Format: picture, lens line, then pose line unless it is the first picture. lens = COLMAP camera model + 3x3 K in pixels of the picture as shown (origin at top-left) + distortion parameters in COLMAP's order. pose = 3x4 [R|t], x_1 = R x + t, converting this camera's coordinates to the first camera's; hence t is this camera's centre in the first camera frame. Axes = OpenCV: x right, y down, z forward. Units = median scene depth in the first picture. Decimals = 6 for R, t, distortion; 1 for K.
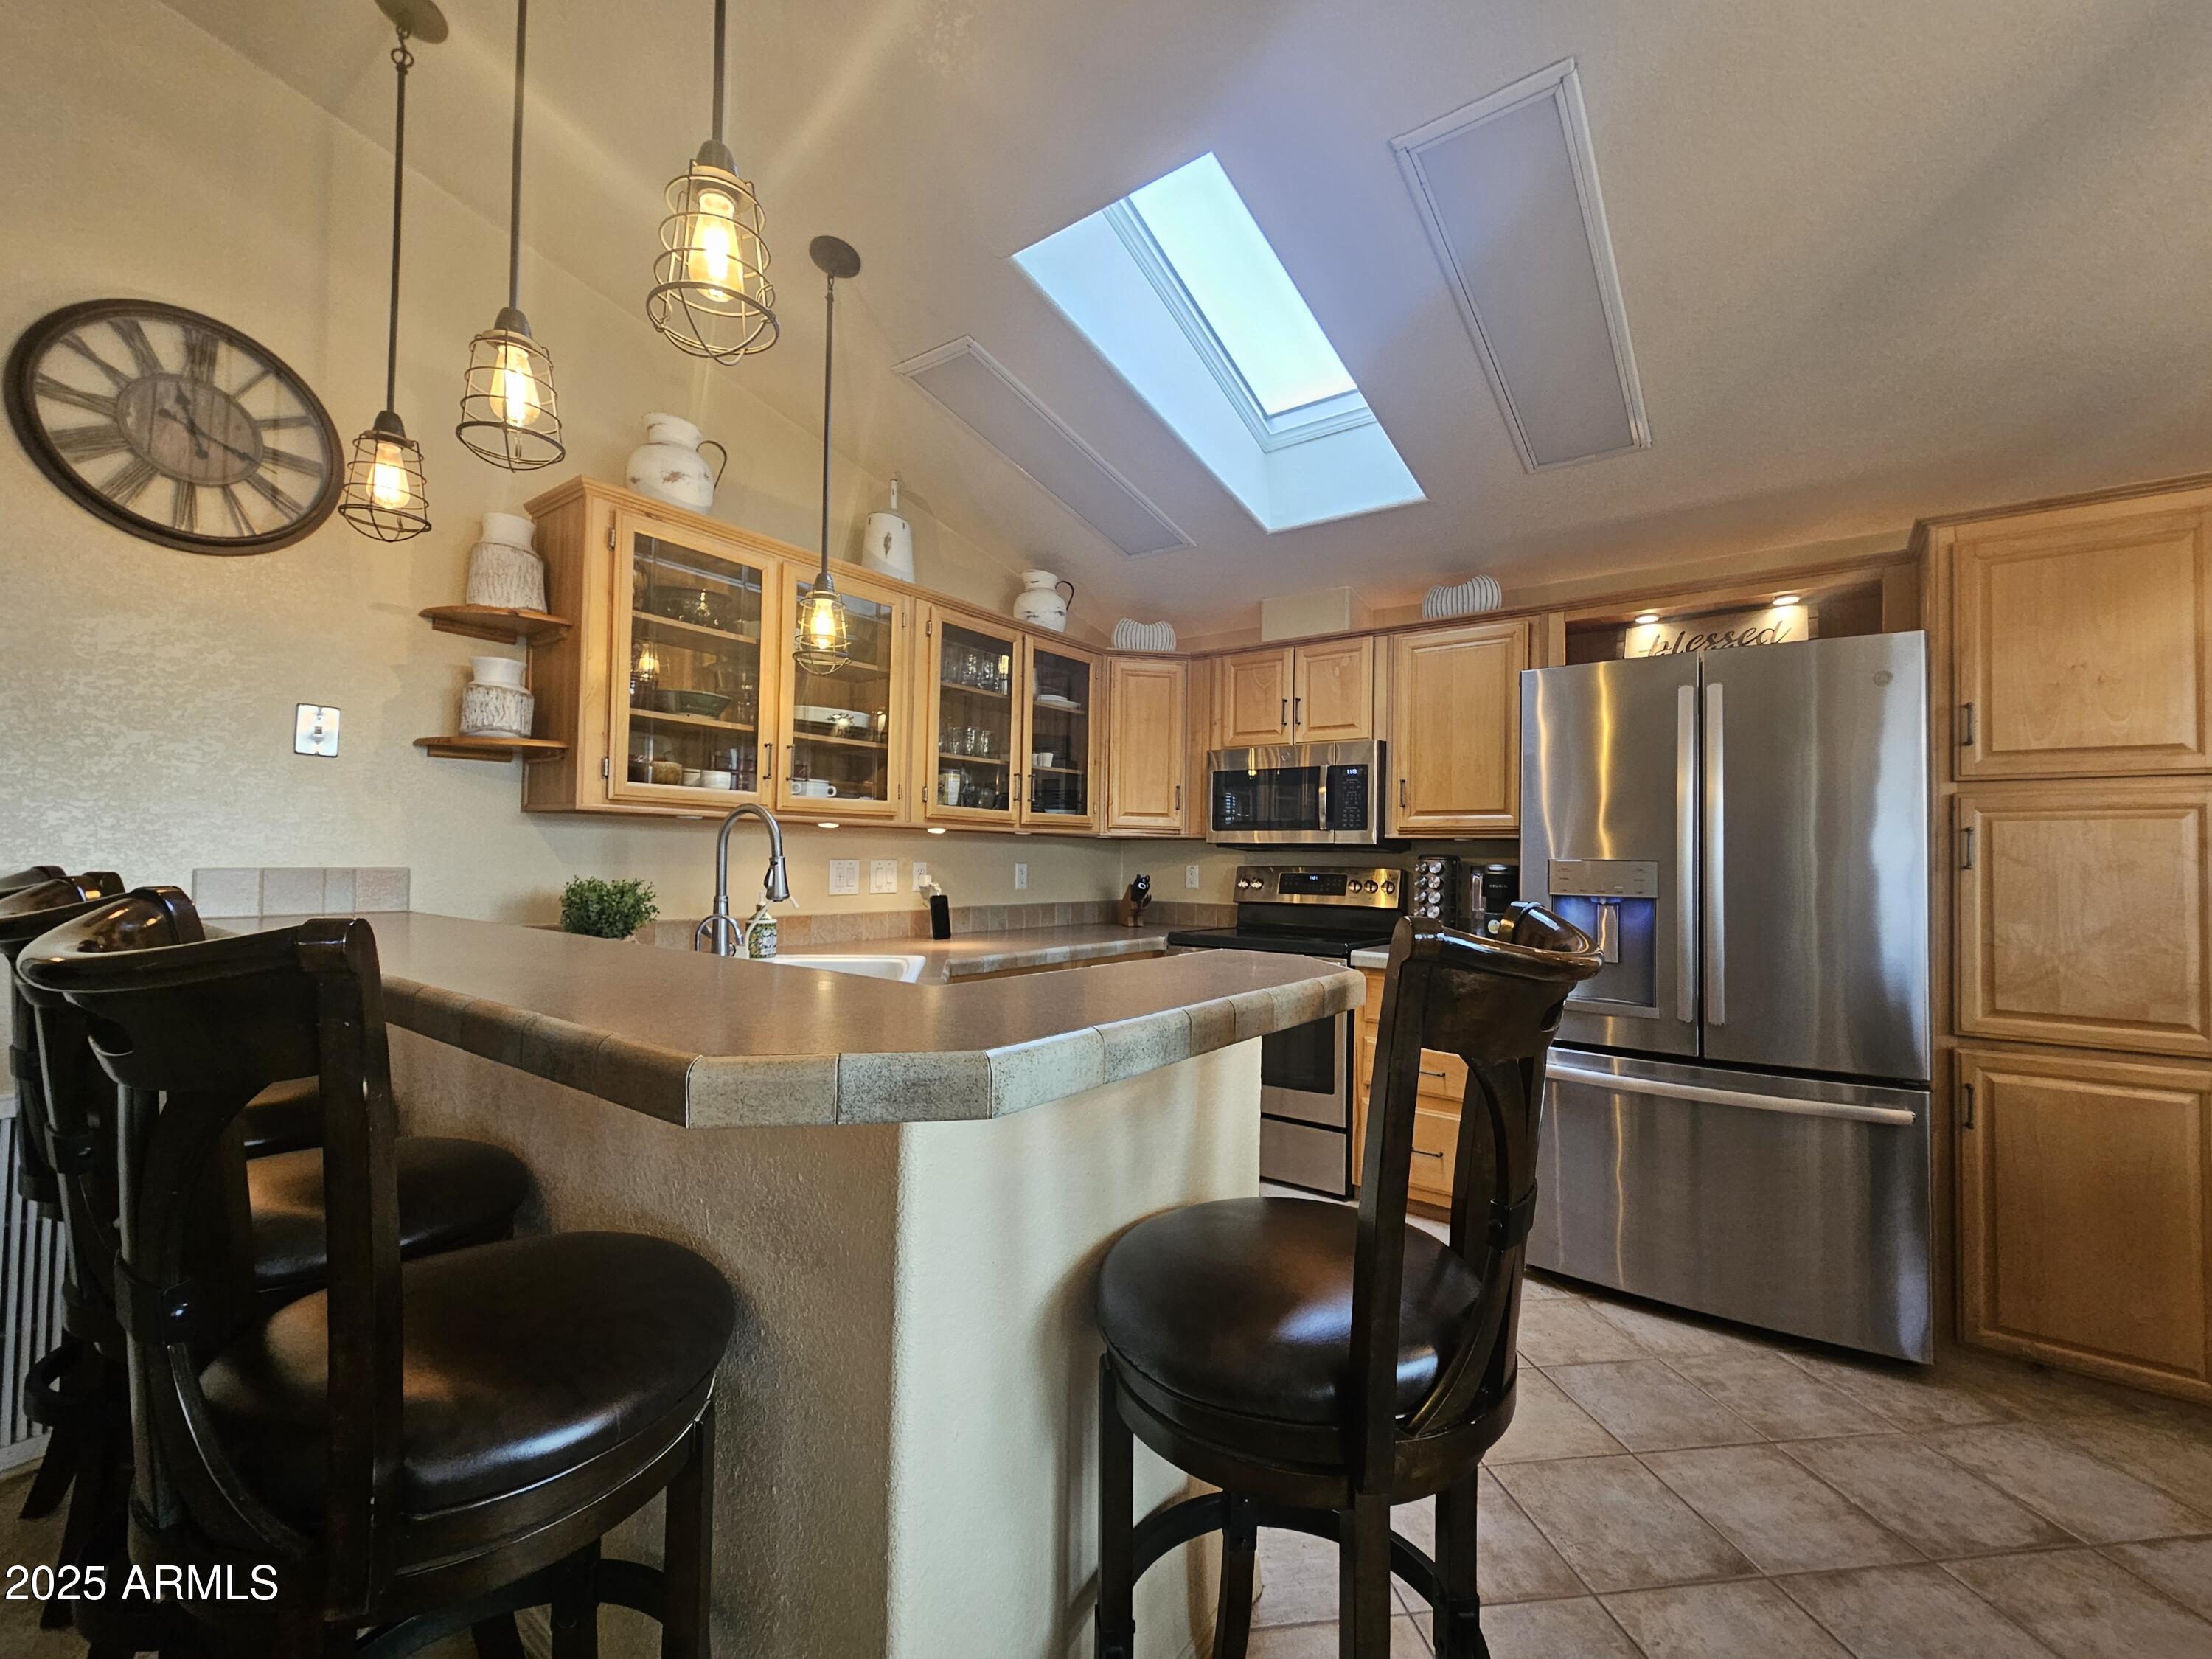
lens RADIAL K [[906.4, 0, 1099.9], [0, 906.4, 845.5], [0, 0, 1]] dist [-0.000985, 0.000958]
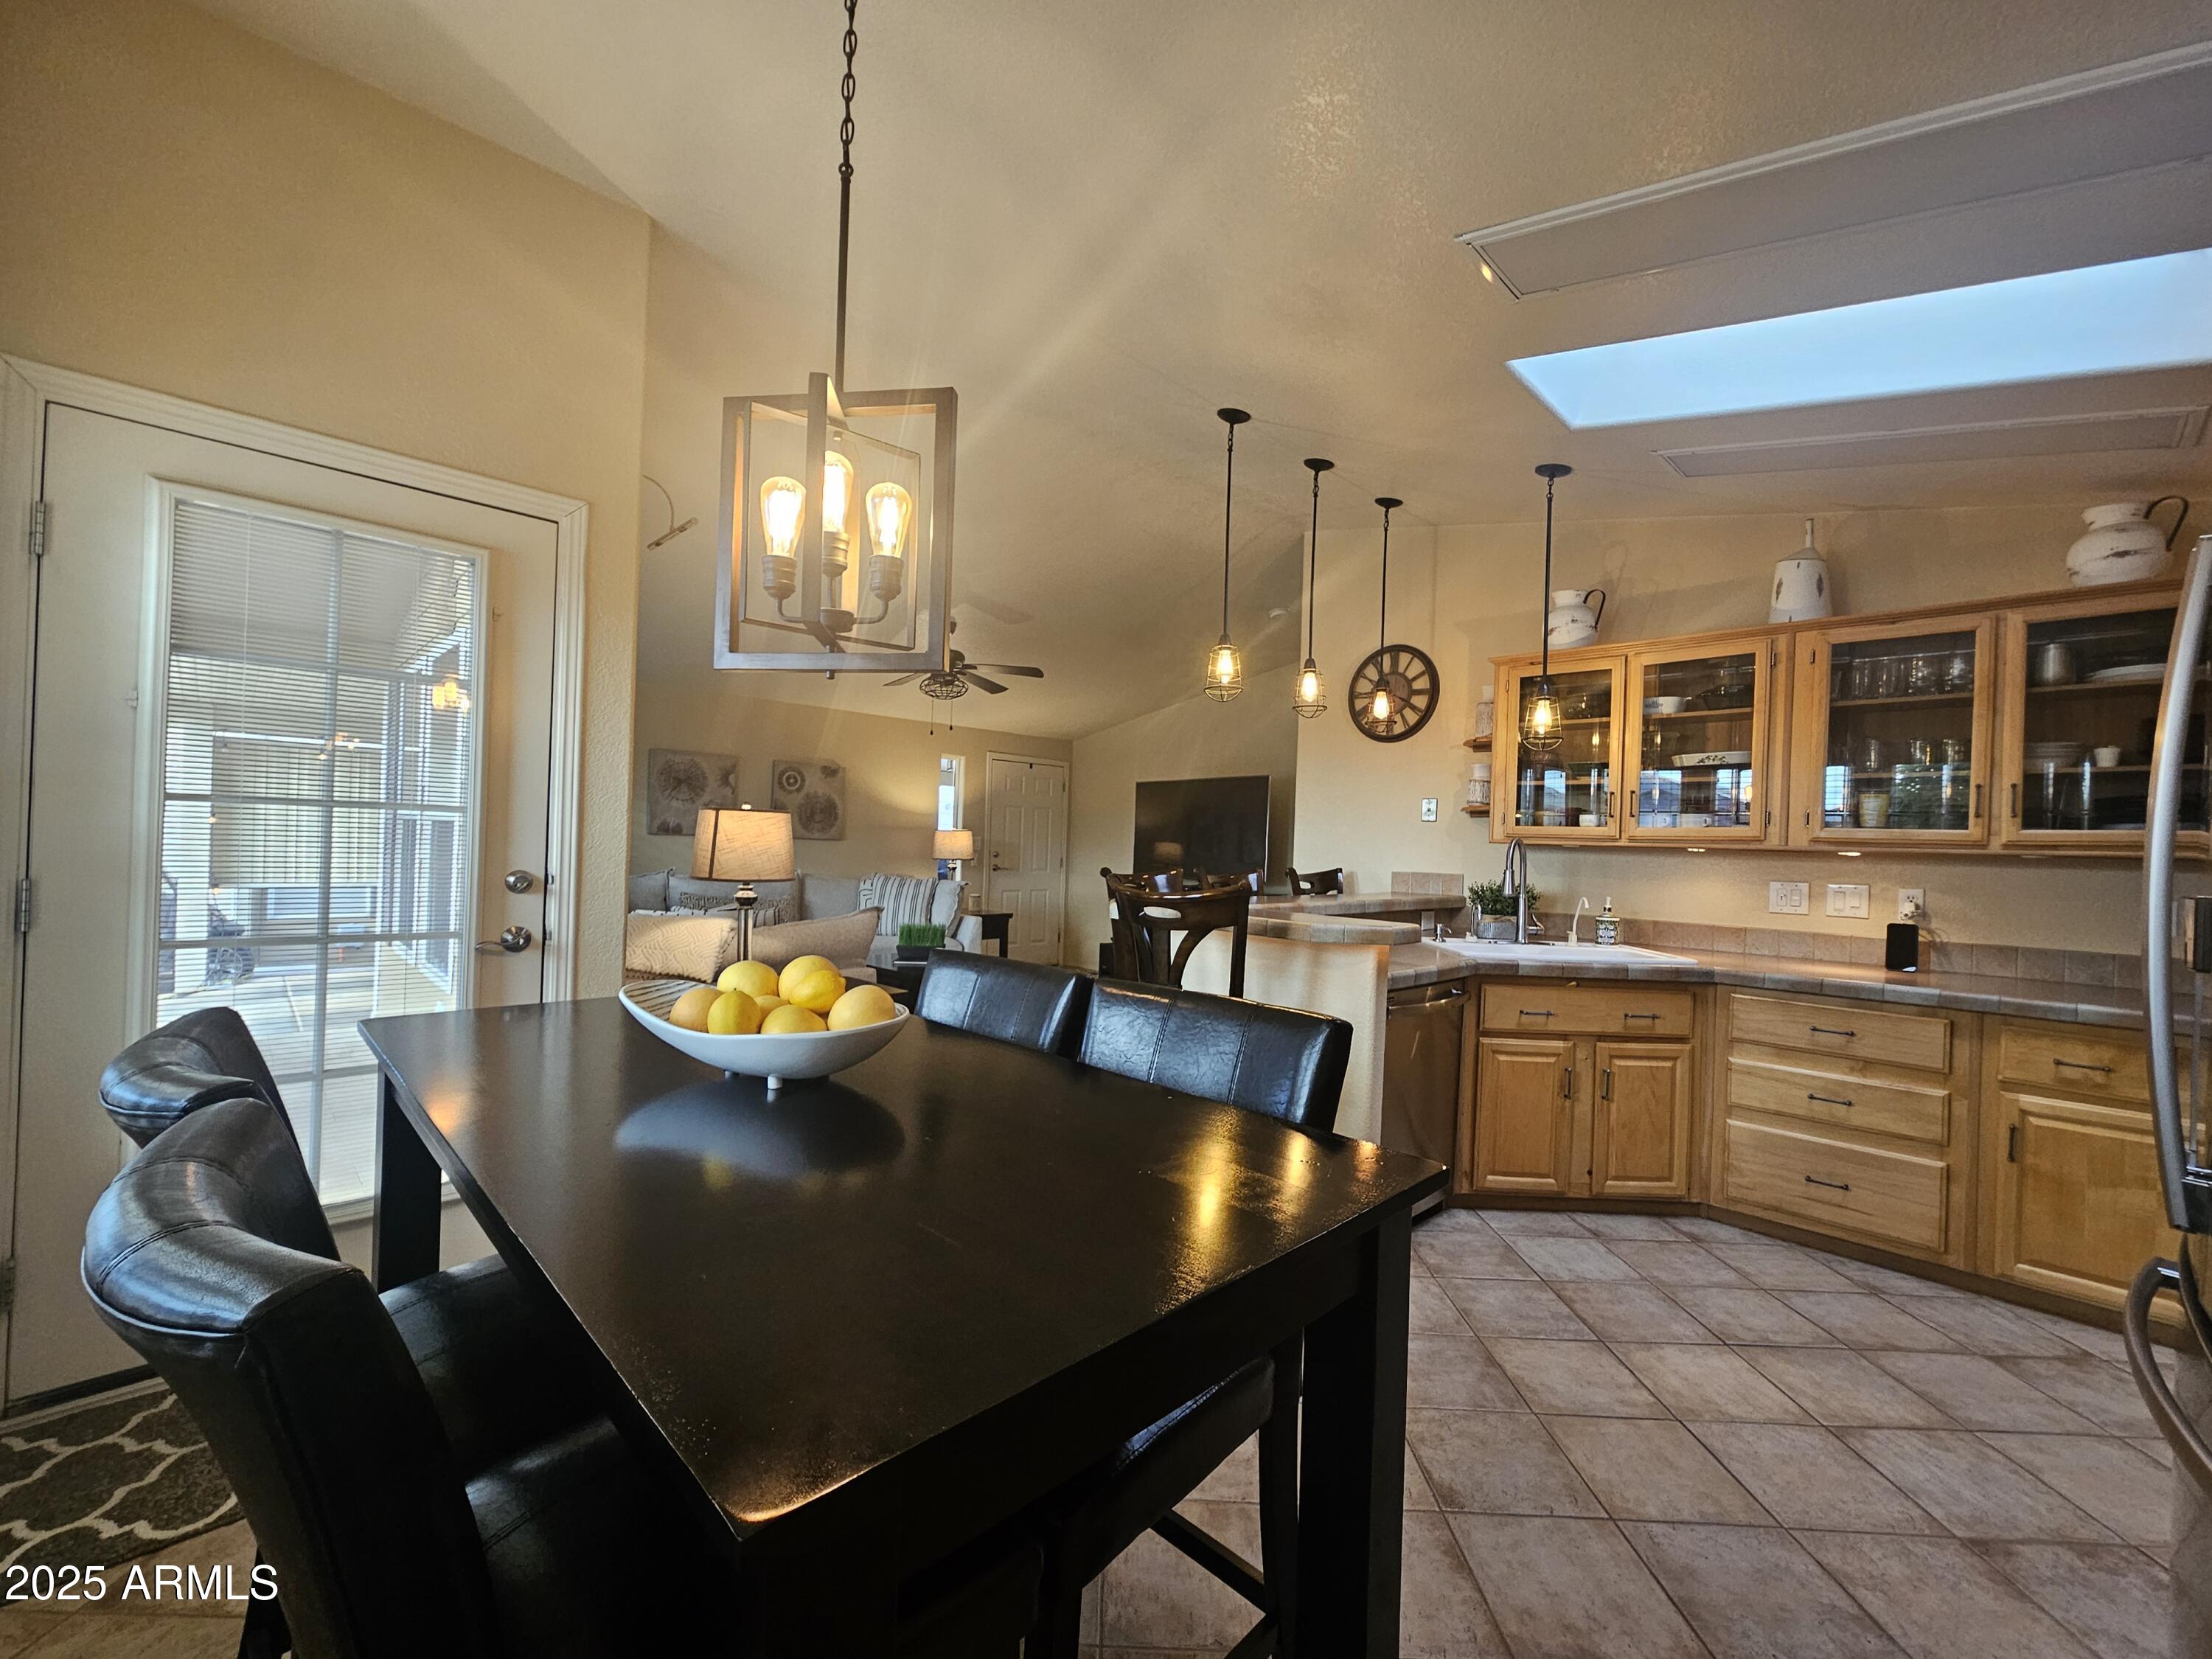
lens RADIAL K [[906.4, 0, 1105.8], [0, 906.4, 843.8], [0, 0, 1]] dist [-0.000985, 0.000958]
pose [[-0.145193, -0.019682, -0.989208, 0.910222], [-0.019798, 0.999660, -0.016984, 0.005384], [0.989205, 0.017119, -0.145533, 0.351526]]
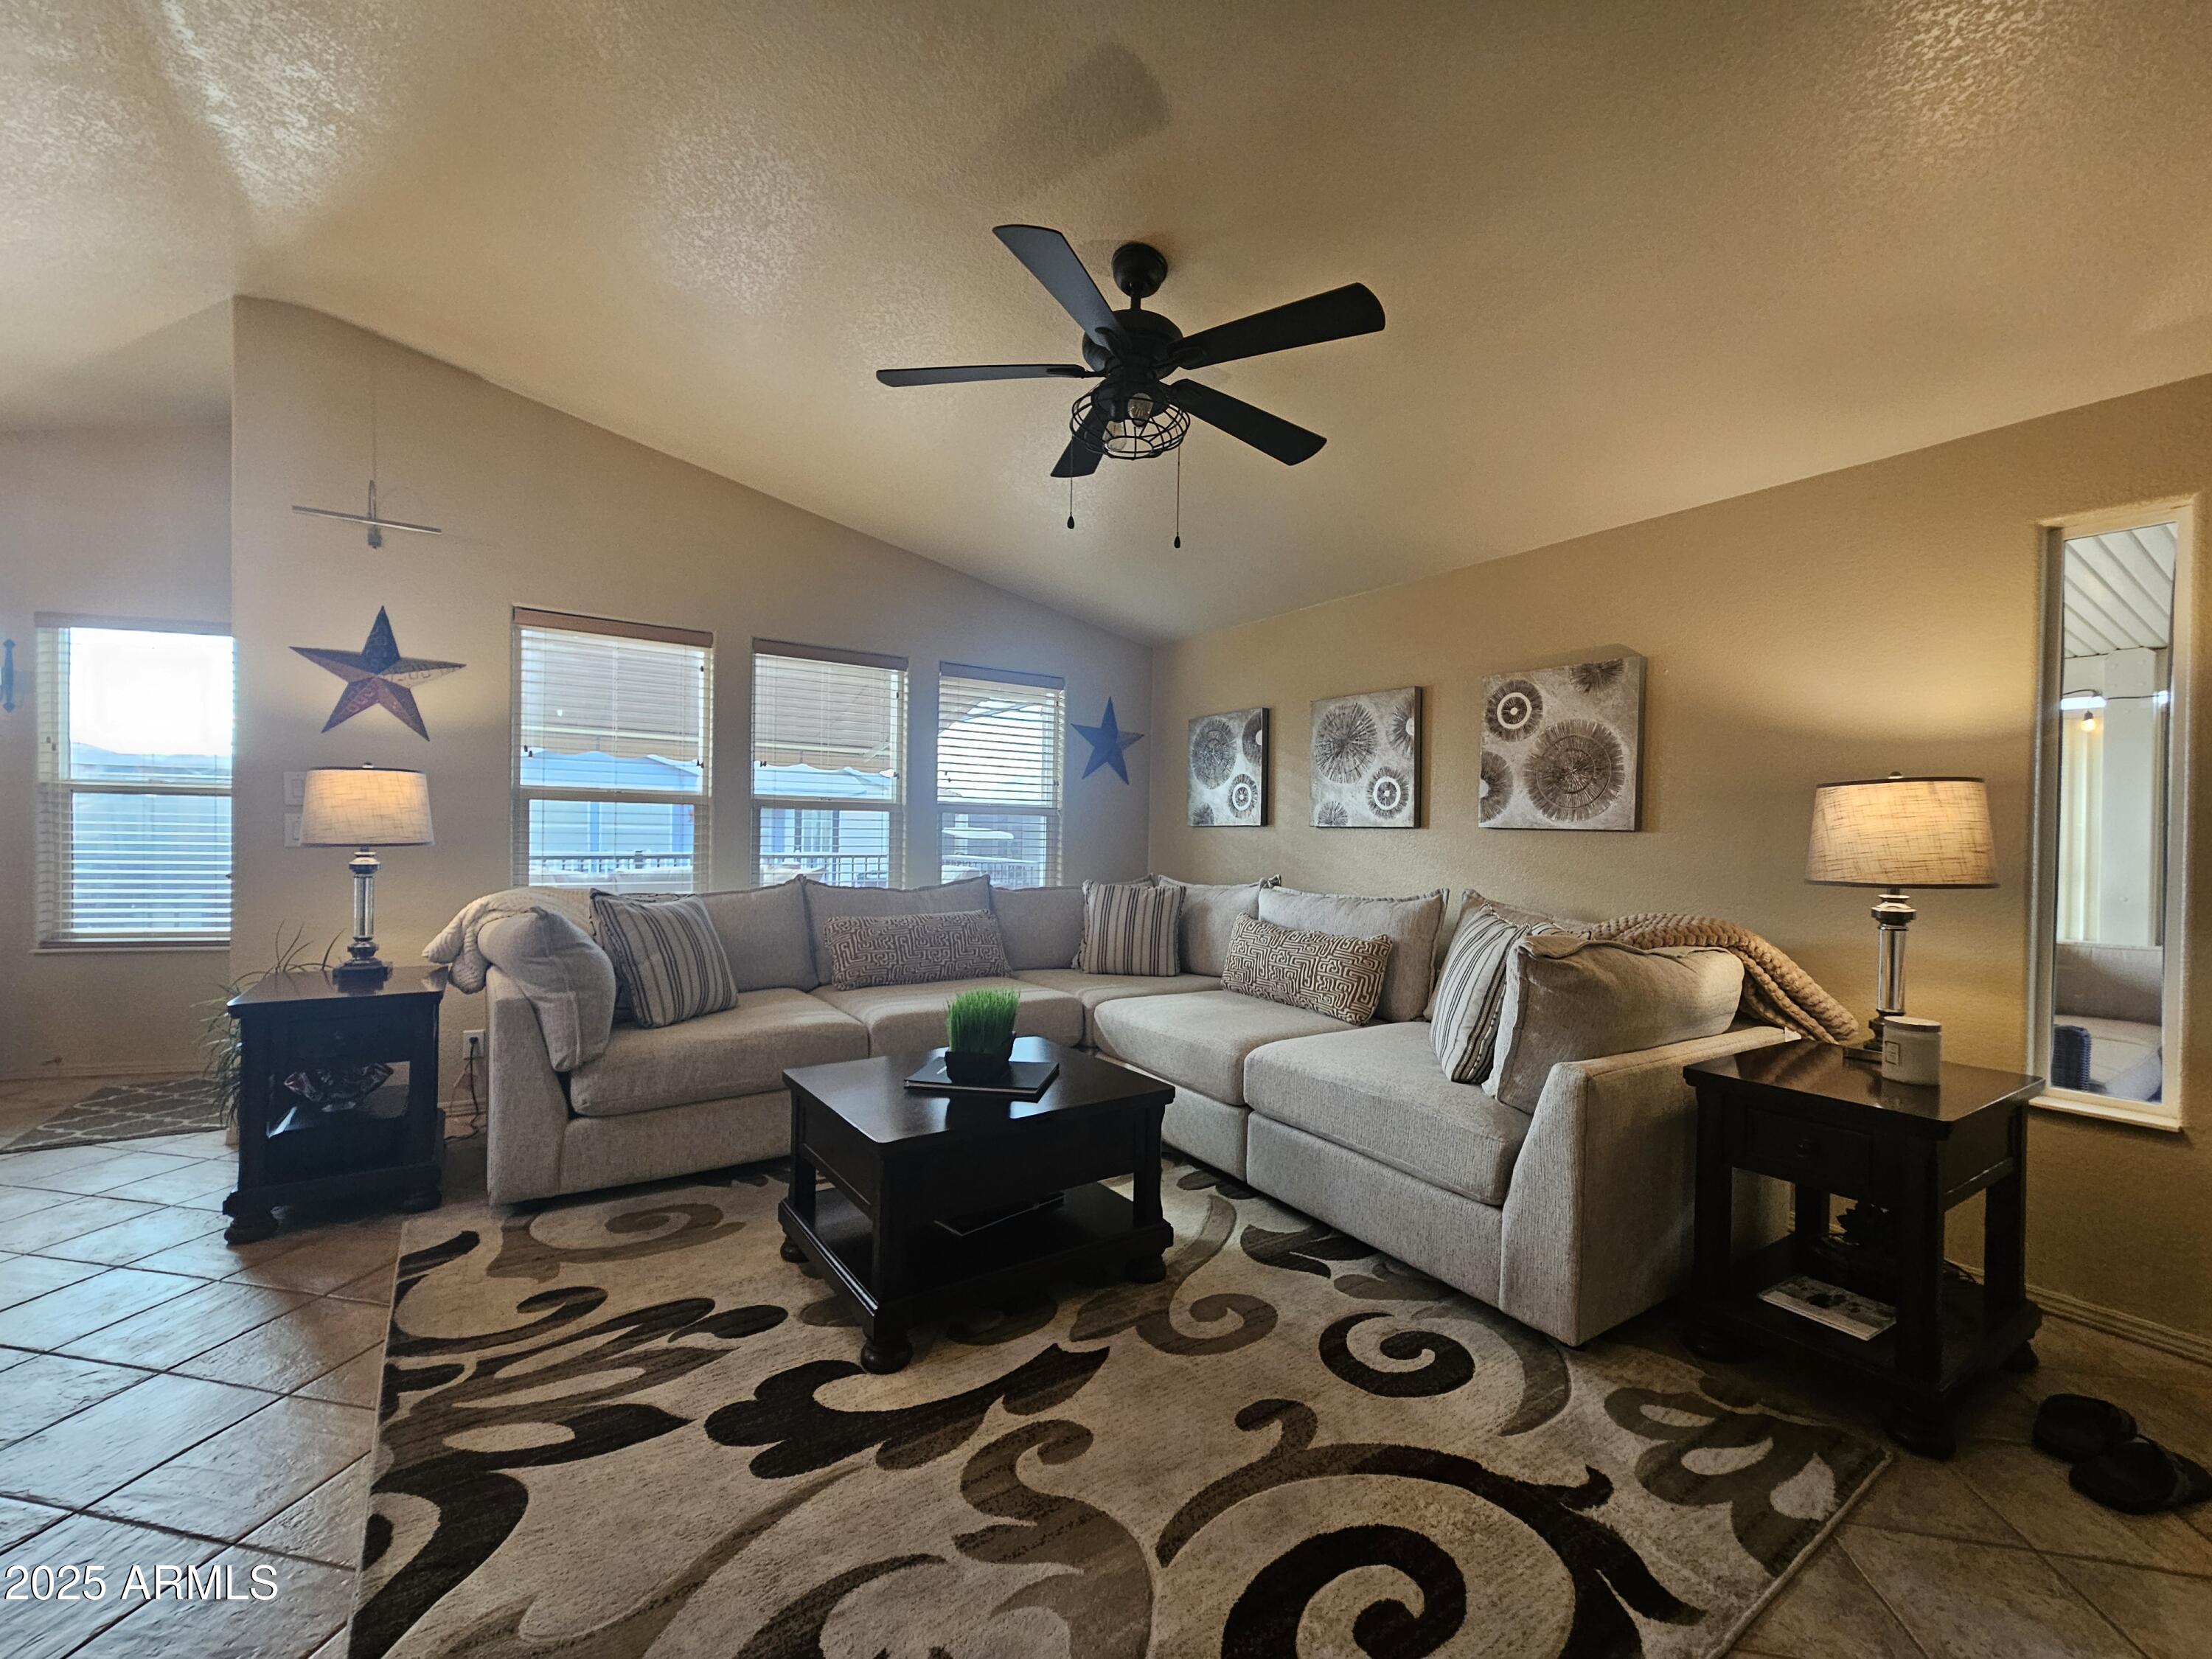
lens RADIAL K [[906.4, 0, 1102.4], [0, 906.4, 841.7], [0, 0, 1]] dist [-0.000985, 0.000958]
pose [[-0.944489, -0.035523, 0.326617, -1.060484], [-0.037078, 0.999311, 0.001466, 0.001069], [-0.326445, -0.010725, -0.945156, 0.446883]]
